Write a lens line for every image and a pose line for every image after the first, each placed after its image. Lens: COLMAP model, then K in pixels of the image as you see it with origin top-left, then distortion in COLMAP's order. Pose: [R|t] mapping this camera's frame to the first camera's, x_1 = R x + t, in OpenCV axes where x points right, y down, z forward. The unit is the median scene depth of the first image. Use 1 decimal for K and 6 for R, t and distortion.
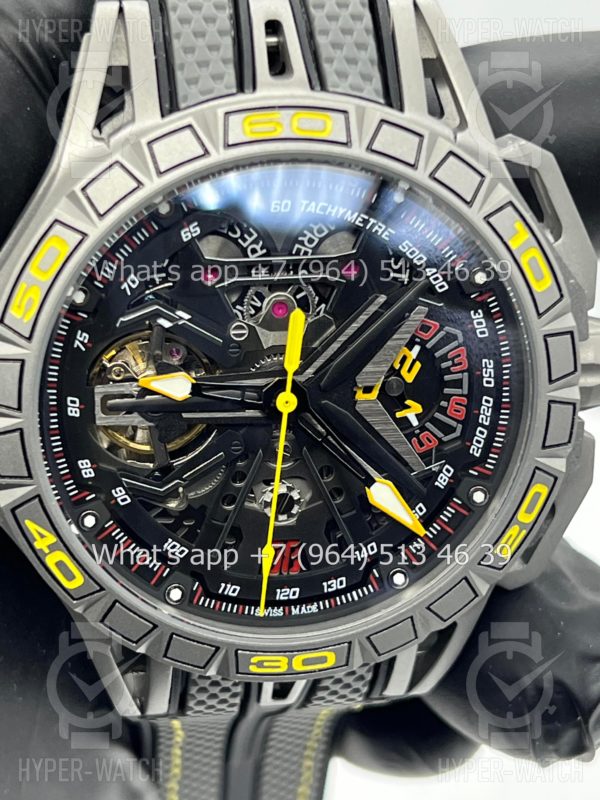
lens RADIAL K [[1896.8, 0, 290.6], [0, 1896.8, 400.7], [0, 0, 1]] dist [0.239293, 0.000000]
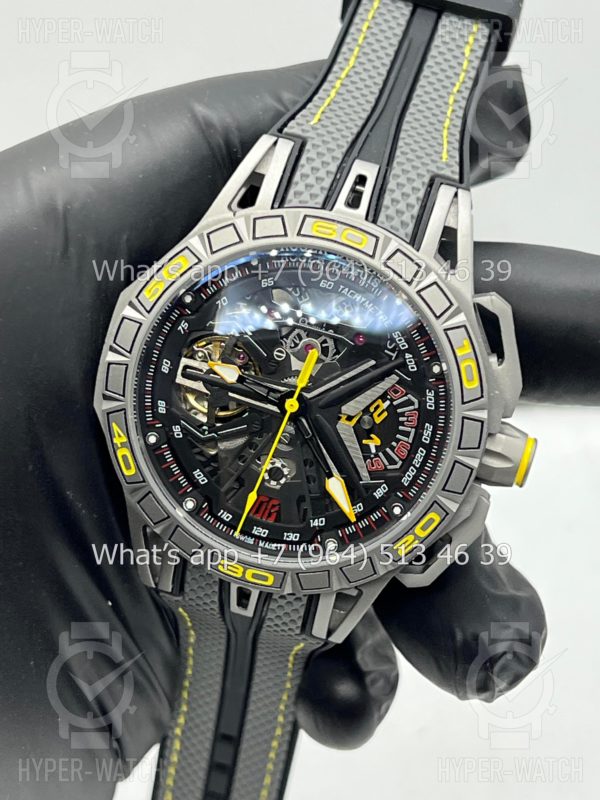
lens RADIAL K [[1896.8, 0, 301.2], [0, 1896.8, 404.8], [0, 0, 1]] dist [0.239293, 0.000000]
pose [[0.924506, 0.308479, -0.223898, 0.348909], [-0.333775, 0.938839, -0.084704, 0.127998], [0.184075, 0.153041, 0.970925, -0.501598]]
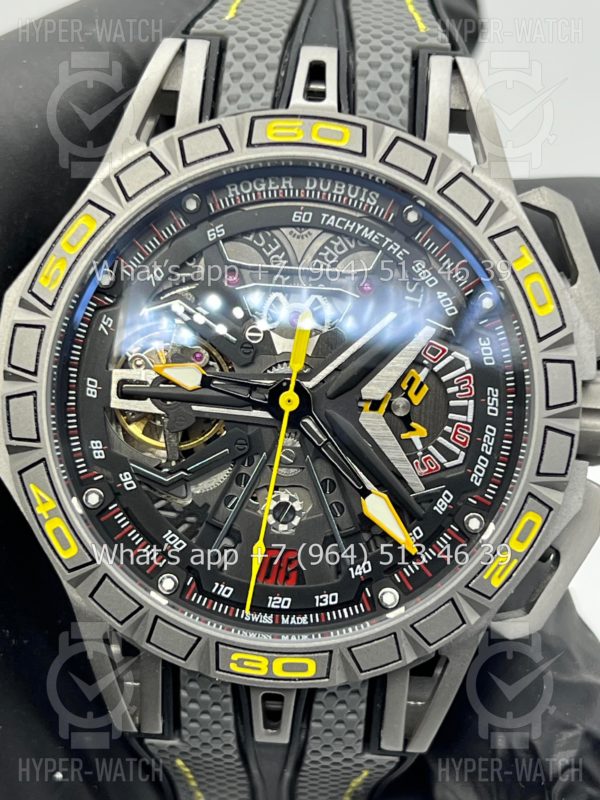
lens RADIAL K [[1896.8, 0, 300.5], [0, 1896.8, 398.8], [0, 0, 1]] dist [0.239293, 0.000000]
pose [[0.980147, 0.080131, -0.181358, 0.191281], [-0.122539, 0.963904, -0.236375, 0.243203], [0.155871, 0.253906, 0.954587, 0.003433]]
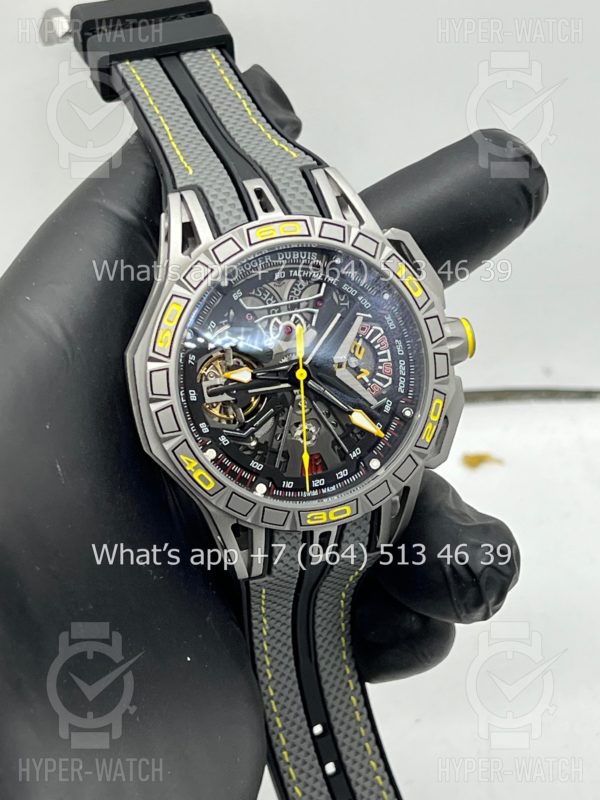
lens RADIAL K [[1896.8, 0, 285.9], [0, 1896.8, 383.1], [0, 0, 1]] dist [0.239293, 0.000000]
pose [[0.978790, -0.173854, 0.108372, -0.223867], [0.193039, 0.959806, -0.203736, 0.392179], [-0.068596, 0.220335, 0.973009, -0.850640]]
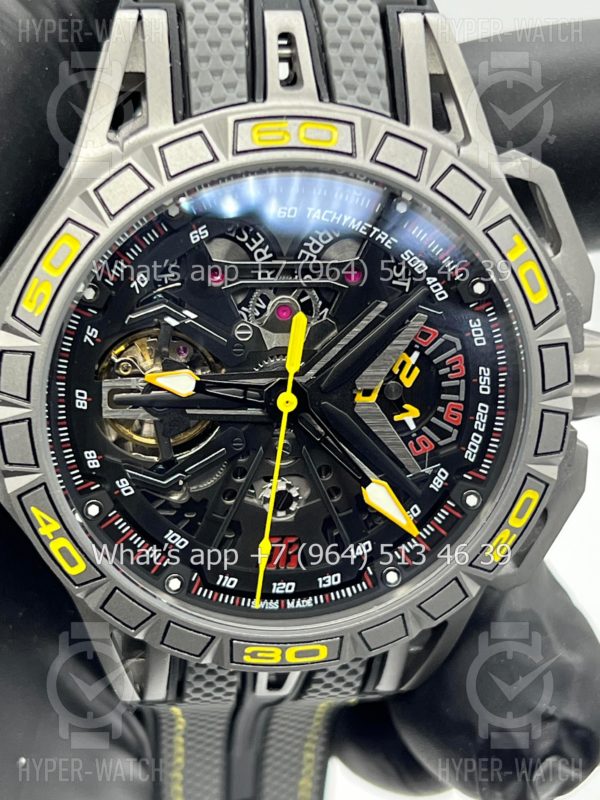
lens RADIAL K [[1896.8, 0, 295.1], [0, 1896.8, 404.7], [0, 0, 1]] dist [0.239293, 0.000000]
pose [[0.999116, 0.034718, -0.023695, 0.026569], [-0.034723, 0.999397, 0.000210, 0.001813], [0.023688, 0.000613, 0.999719, -0.033153]]
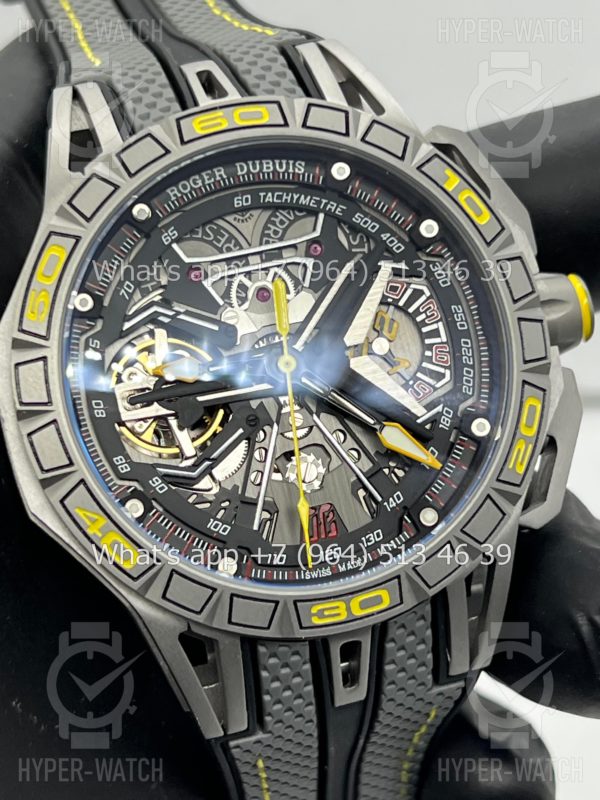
lens RADIAL K [[1896.8, 0, 297.3], [0, 1896.8, 406.6], [0, 0, 1]] dist [0.239293, 0.000000]
pose [[0.973295, -0.224132, 0.049619, -0.055994], [0.226712, 0.904563, -0.361065, 0.418669], [0.036043, 0.362672, 0.931220, -0.018436]]
